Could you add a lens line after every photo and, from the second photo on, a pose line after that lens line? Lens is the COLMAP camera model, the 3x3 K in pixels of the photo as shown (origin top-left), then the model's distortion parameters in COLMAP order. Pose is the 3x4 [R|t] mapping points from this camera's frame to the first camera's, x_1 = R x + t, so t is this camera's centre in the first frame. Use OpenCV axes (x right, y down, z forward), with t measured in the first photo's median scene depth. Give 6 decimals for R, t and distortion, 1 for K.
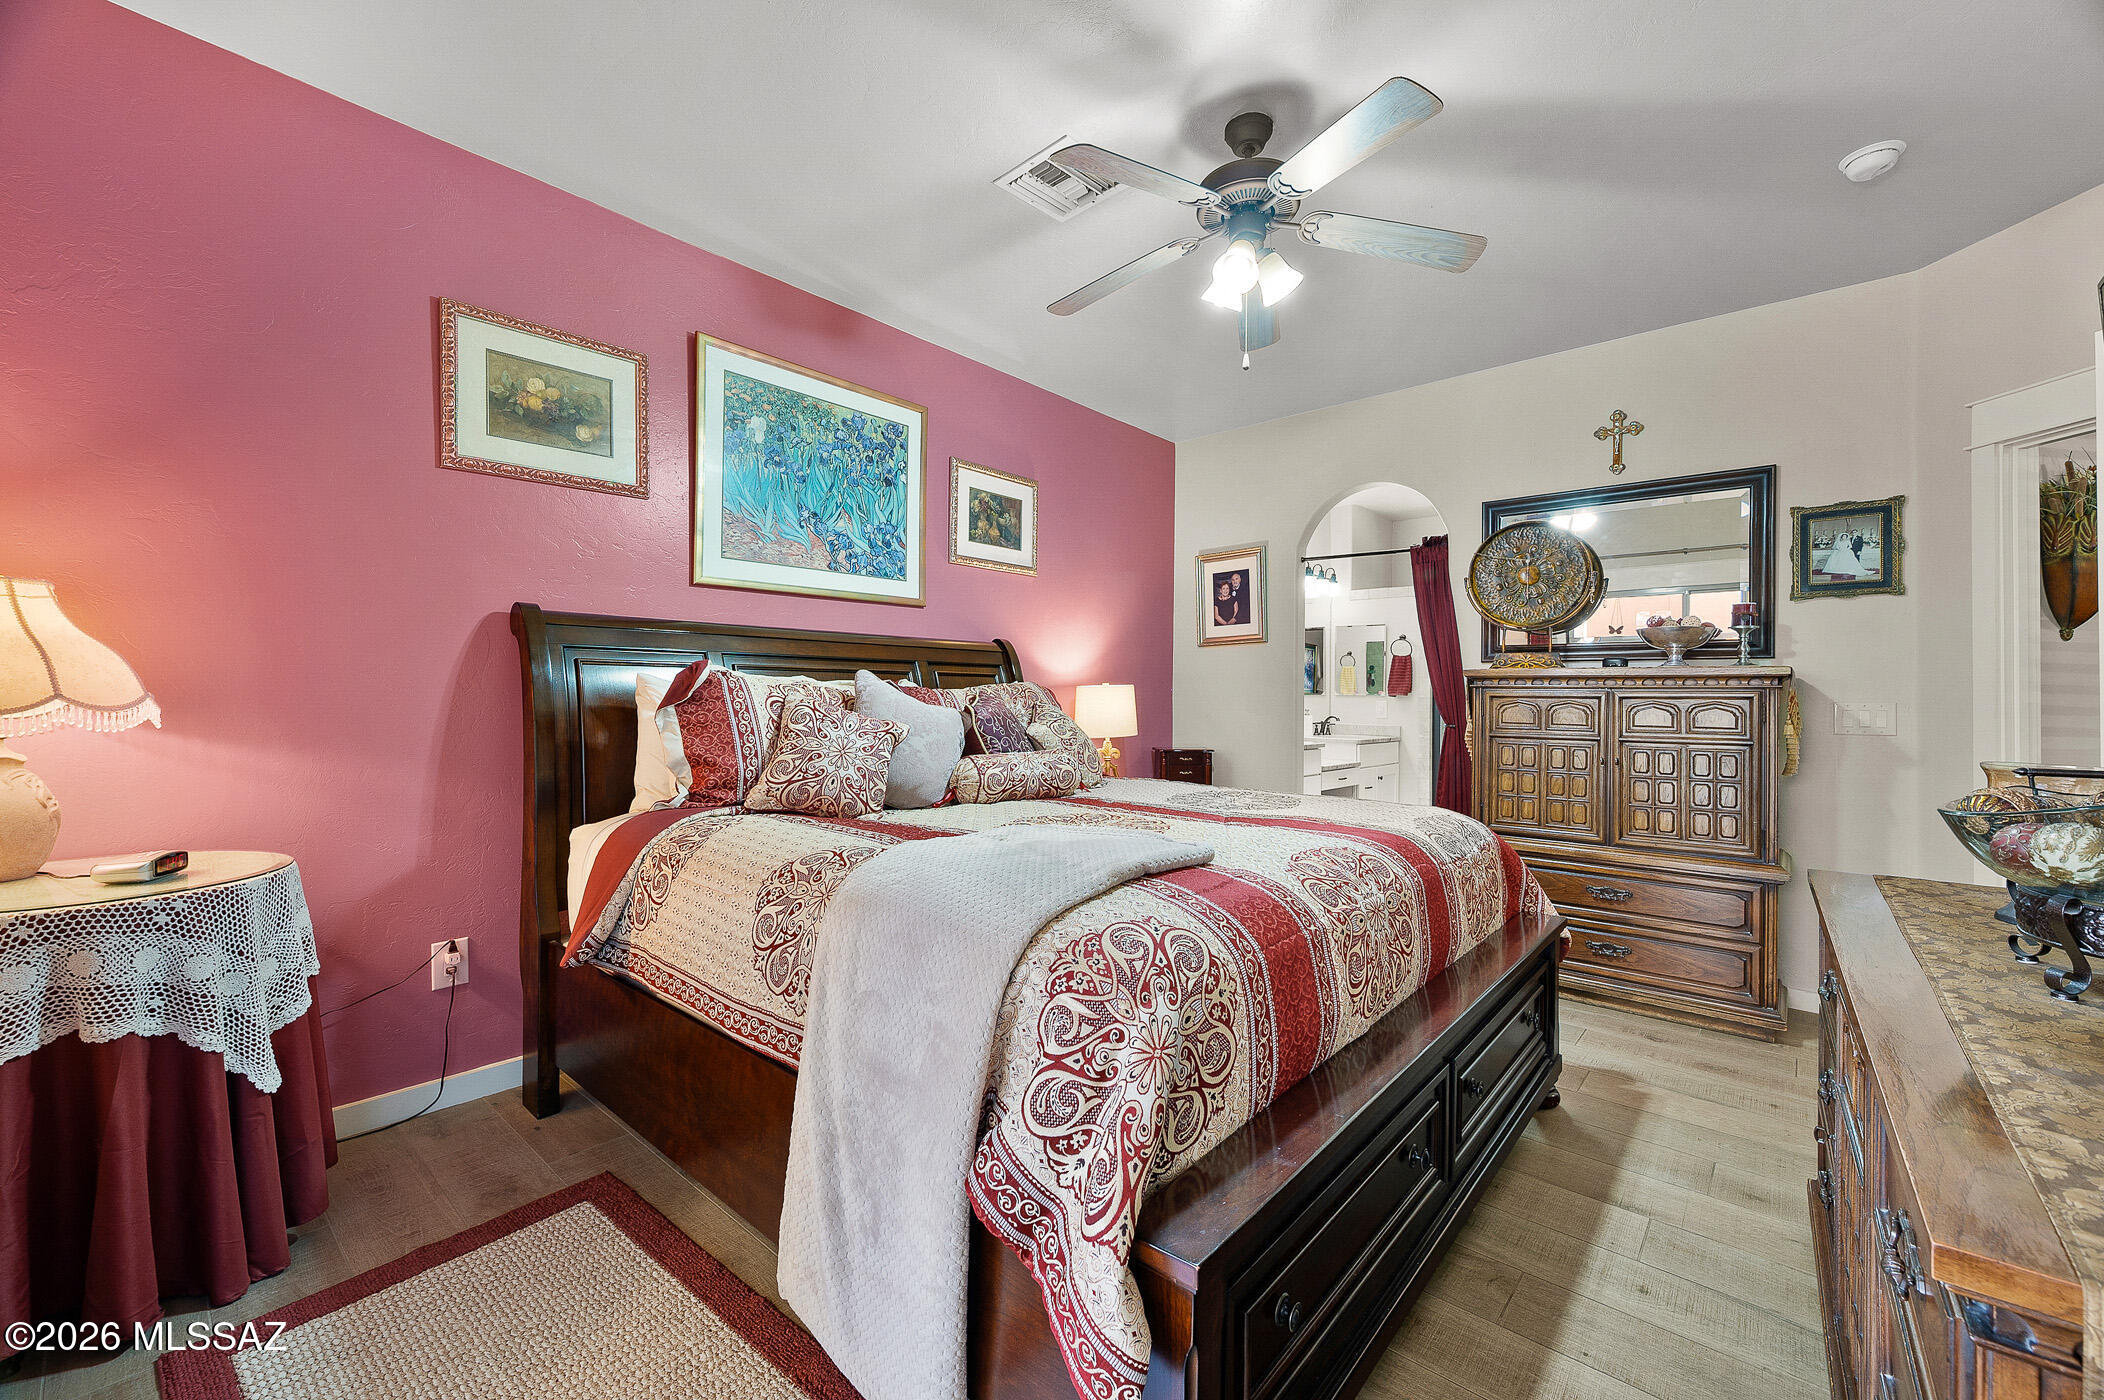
lens RADIAL K [[856.1, 0, 1037.5], [0, 856.1, 693.1], [0, 0, 1]] dist [-0.002501, 0.000394]
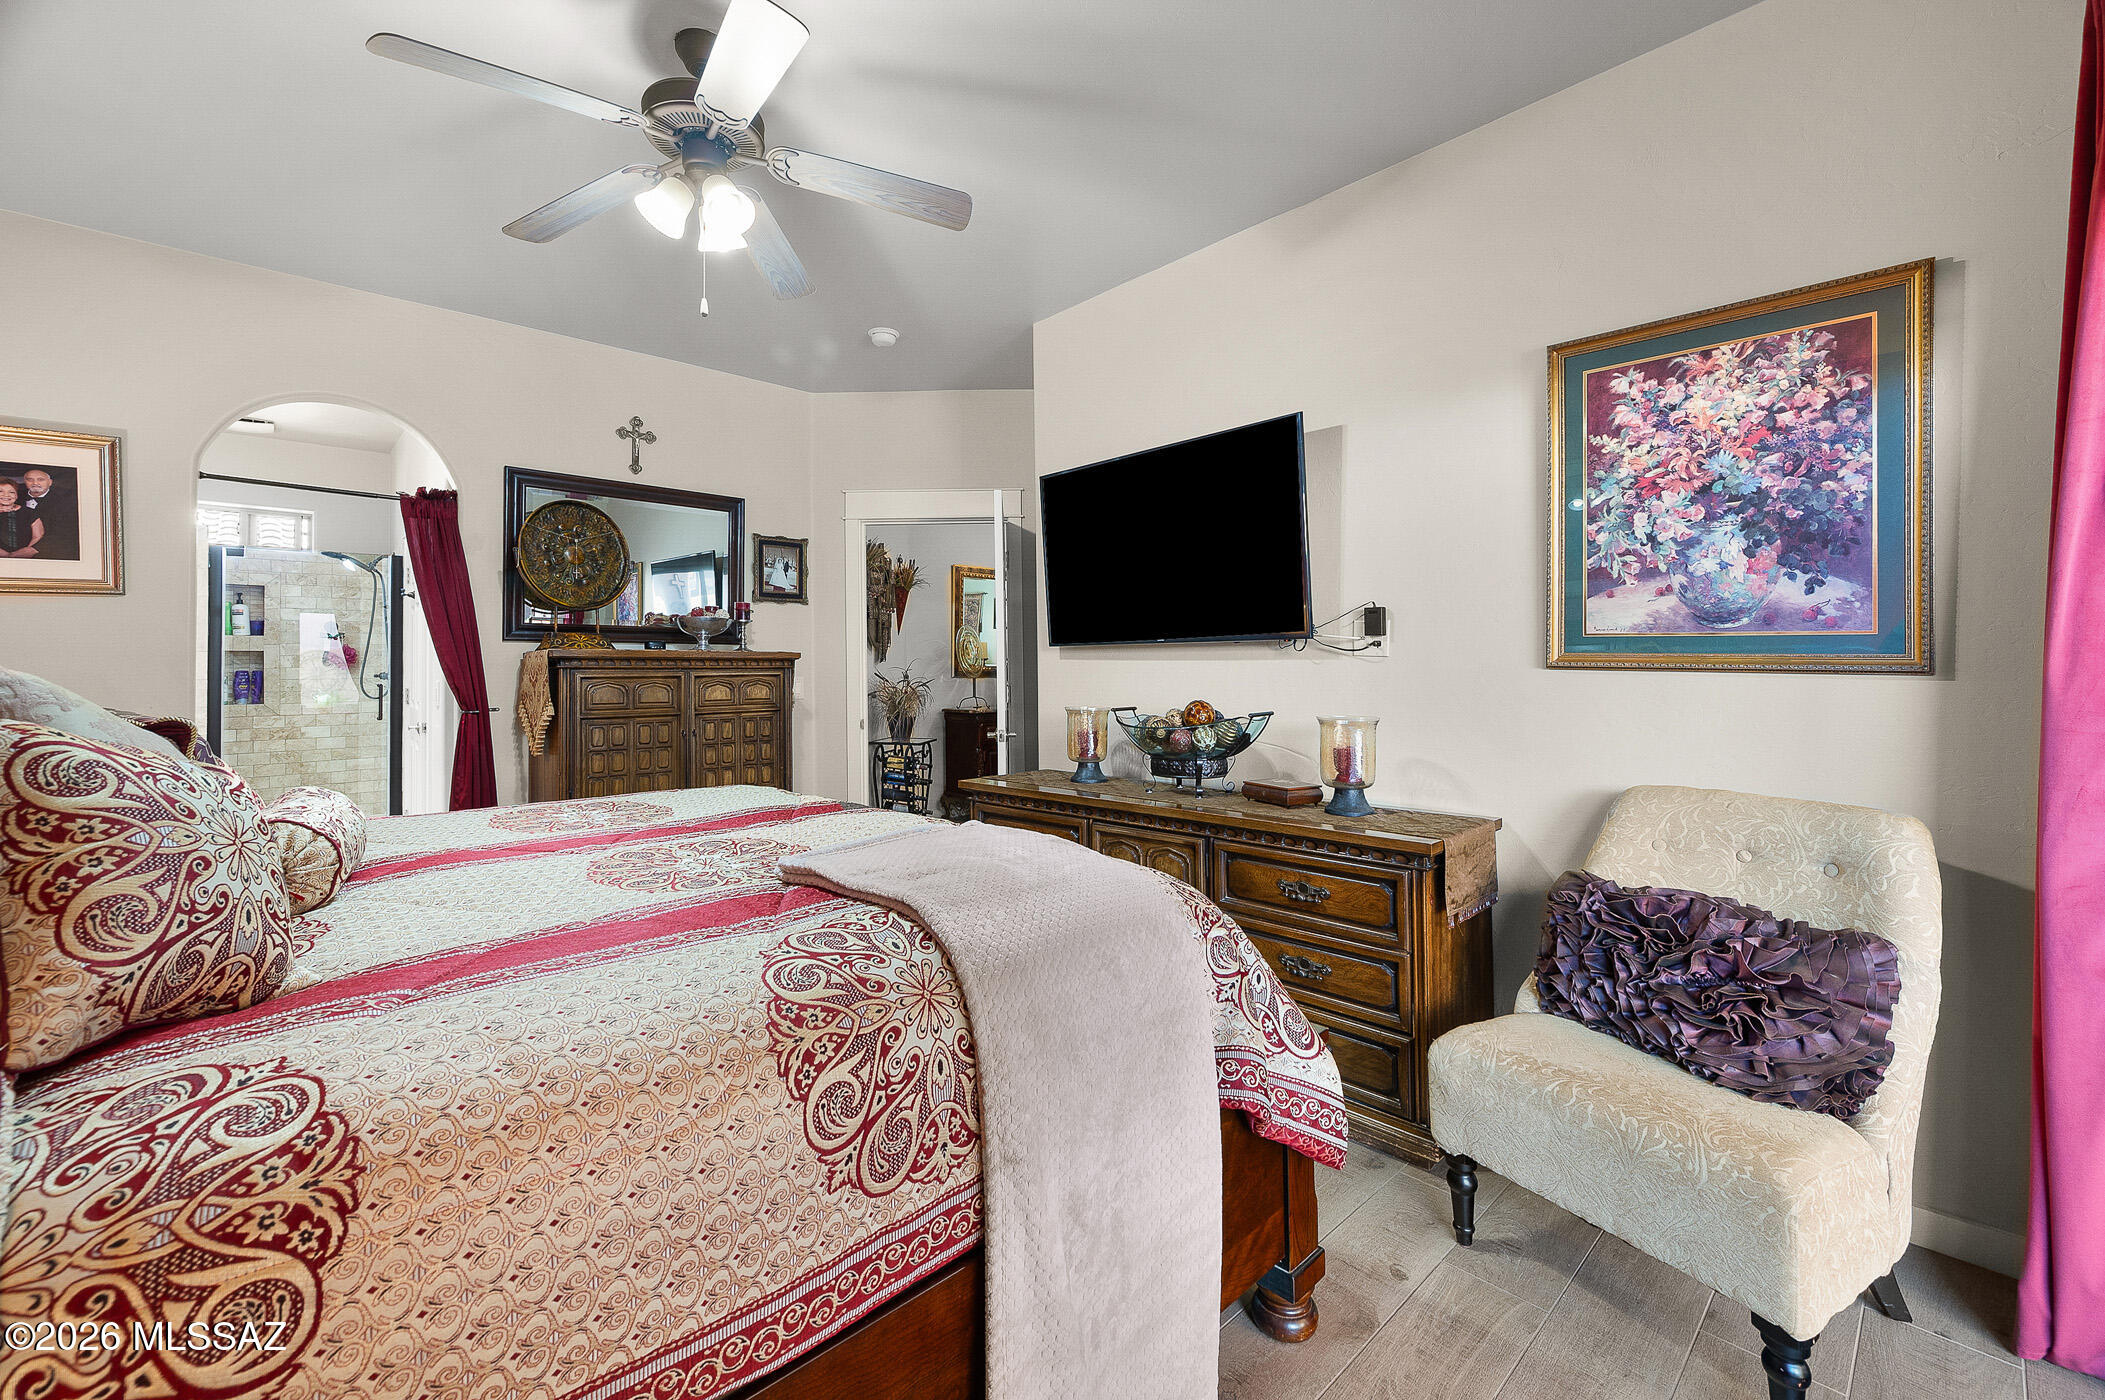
lens RADIAL K [[902.6, 0, 1047.3], [0, 902.6, 645.6], [0, 0, 1]] dist [0.000837, 0.000163]
pose [[0.058464, 0.015935, 0.998162, -0.506215], [0.004507, 0.999858, -0.016226, -0.014852], [-0.998279, 0.005447, 0.058384, 0.451517]]
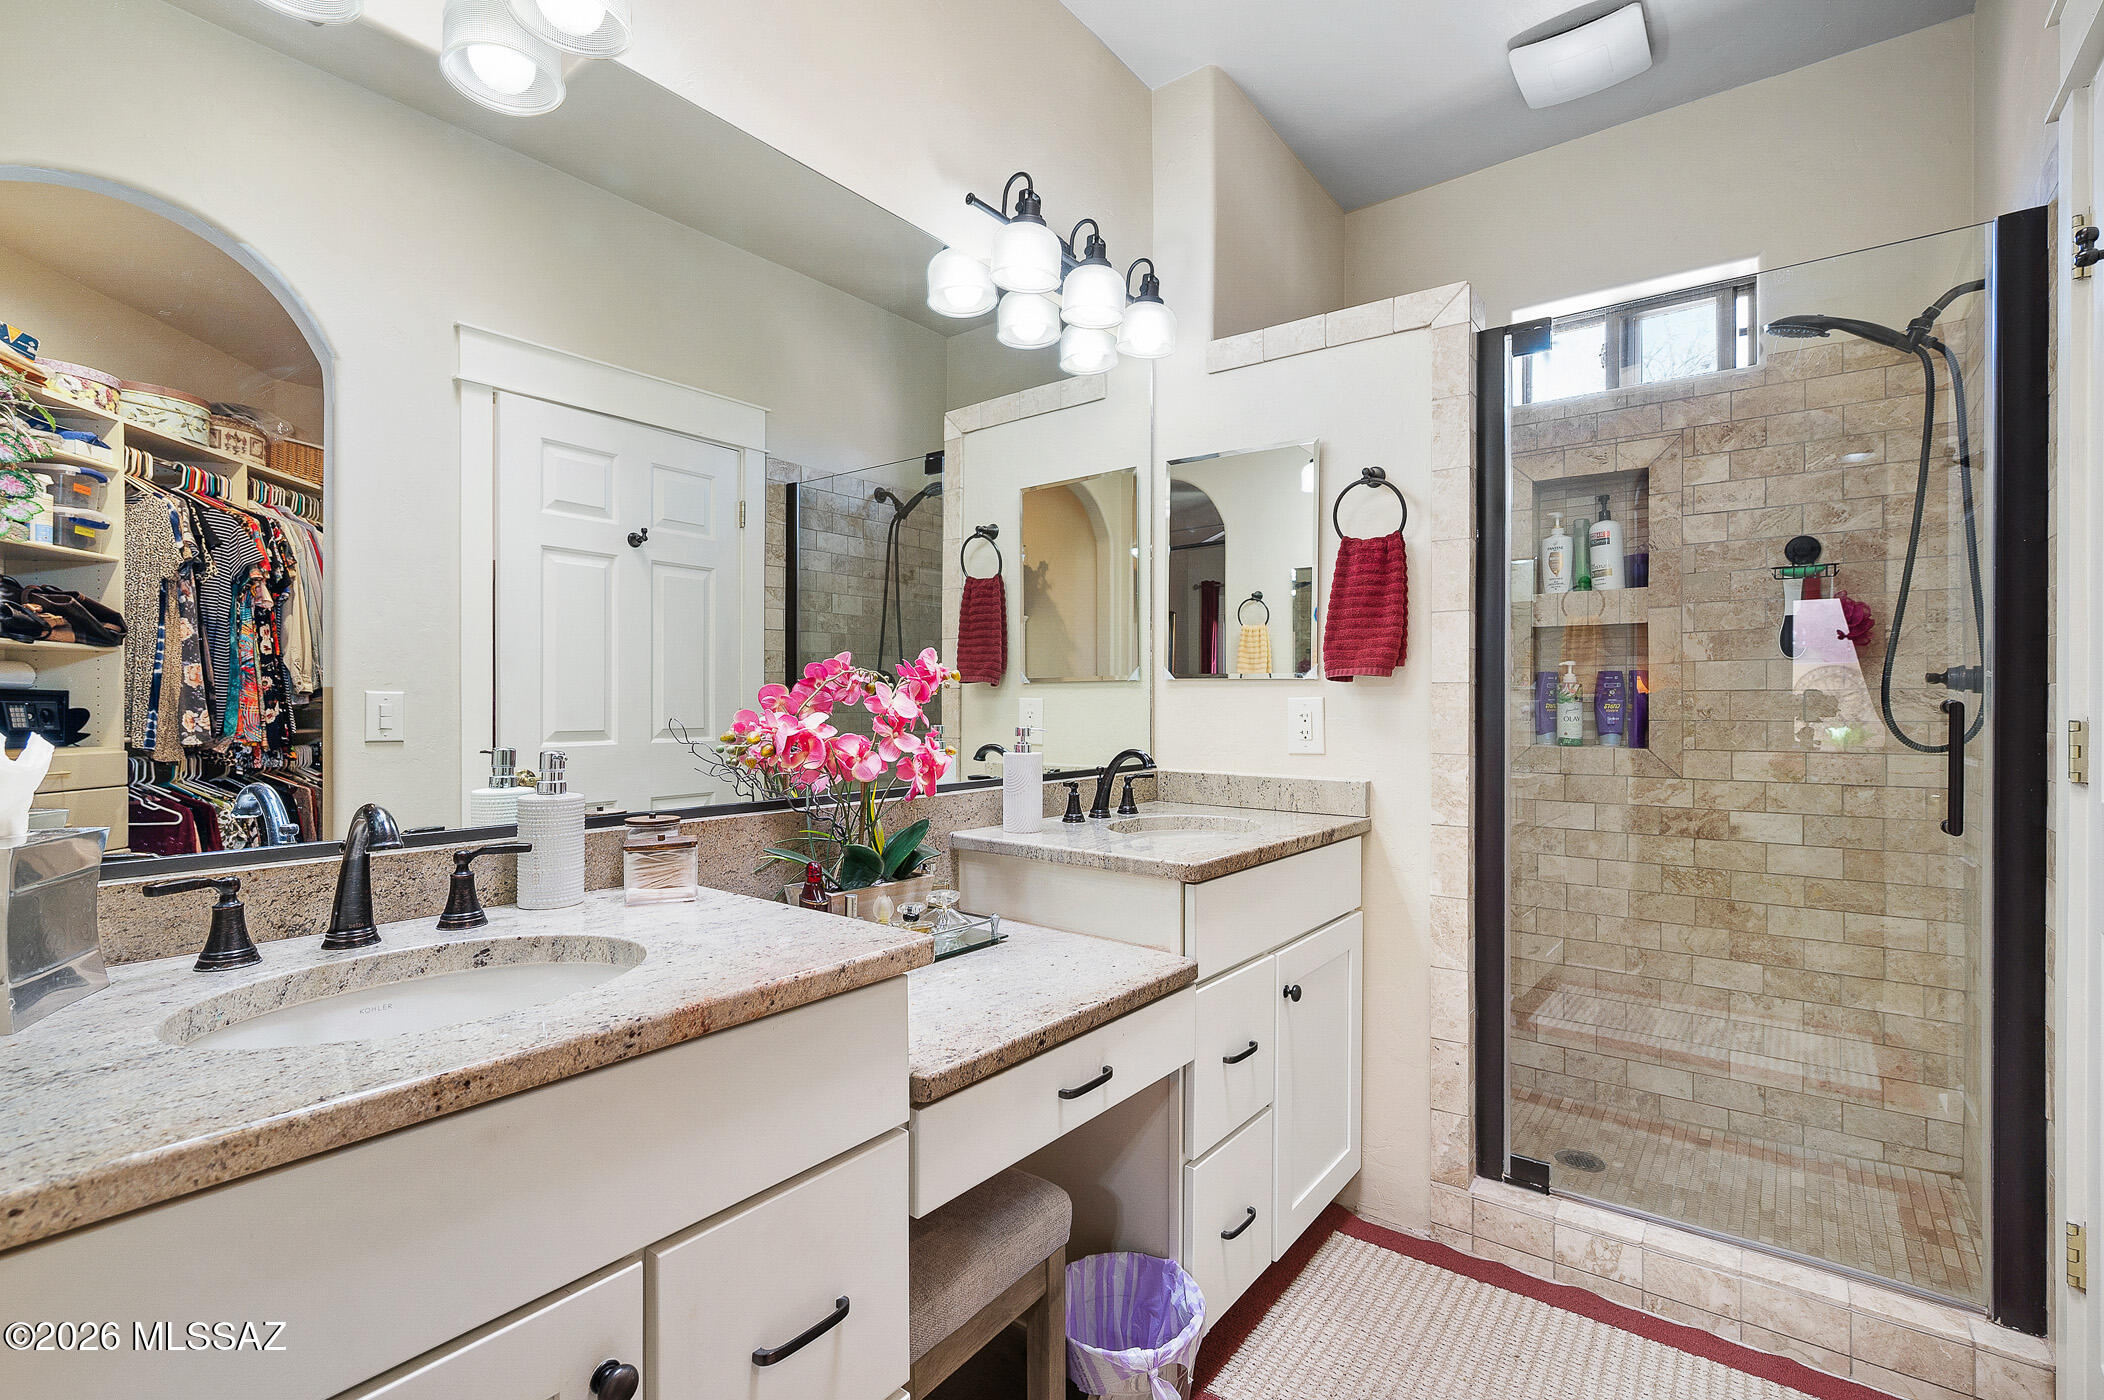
lens RADIAL K [[981.9, 0, 1056.4], [0, 981.9, 697.2], [0, 0, 1]] dist [-0.011623, 0.001984]
pose [[0.996880, -0.006568, 0.078663, 0.546136], [0.006222, 0.999970, 0.004642, 0.012842], [-0.078691, -0.004138, 0.996890, 1.262398]]
